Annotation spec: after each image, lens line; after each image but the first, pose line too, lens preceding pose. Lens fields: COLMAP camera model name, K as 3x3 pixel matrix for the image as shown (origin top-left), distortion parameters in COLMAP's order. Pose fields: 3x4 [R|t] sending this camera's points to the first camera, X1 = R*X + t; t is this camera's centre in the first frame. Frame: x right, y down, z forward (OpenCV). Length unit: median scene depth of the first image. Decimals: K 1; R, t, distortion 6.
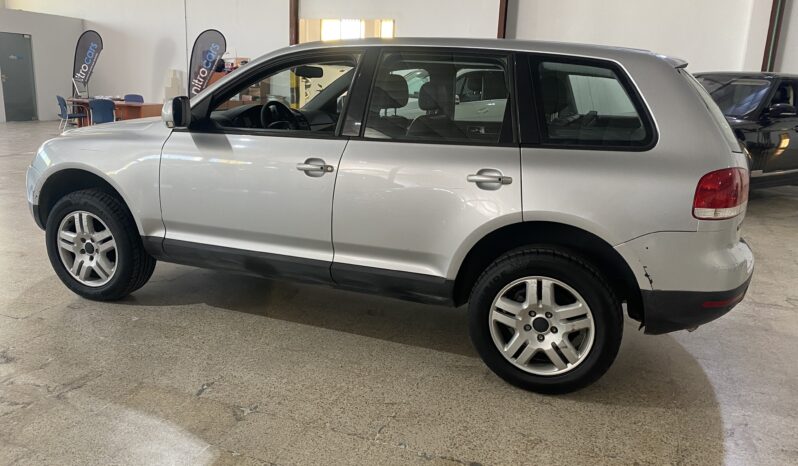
lens RADIAL K [[605.3, 0, 374.4], [0, 605.3, 229.2], [0, 0, 1]] dist [0.014417, -0.016554]
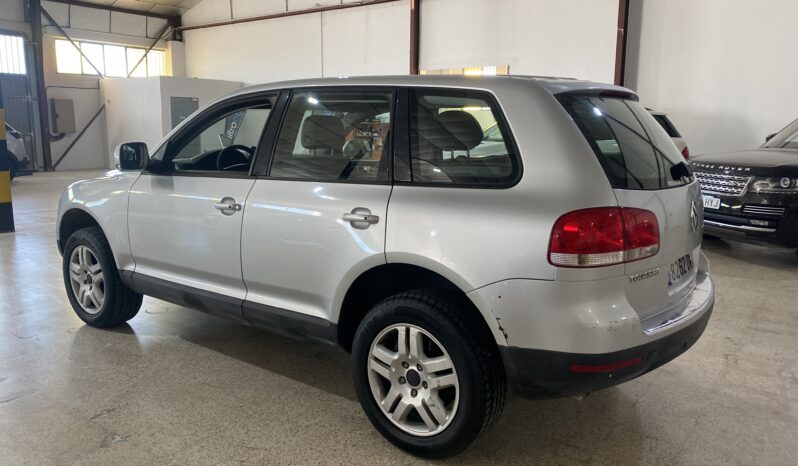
lens RADIAL K [[605.3, 0, 400.0], [0, 605.3, 229.7], [0, 0, 1]] dist [0.014417, -0.016554]
pose [[0.962610, 0.015791, -0.270429, 0.482177], [-0.037916, 0.996327, -0.076784, 0.006012], [0.268223, 0.084166, 0.959673, 0.098326]]
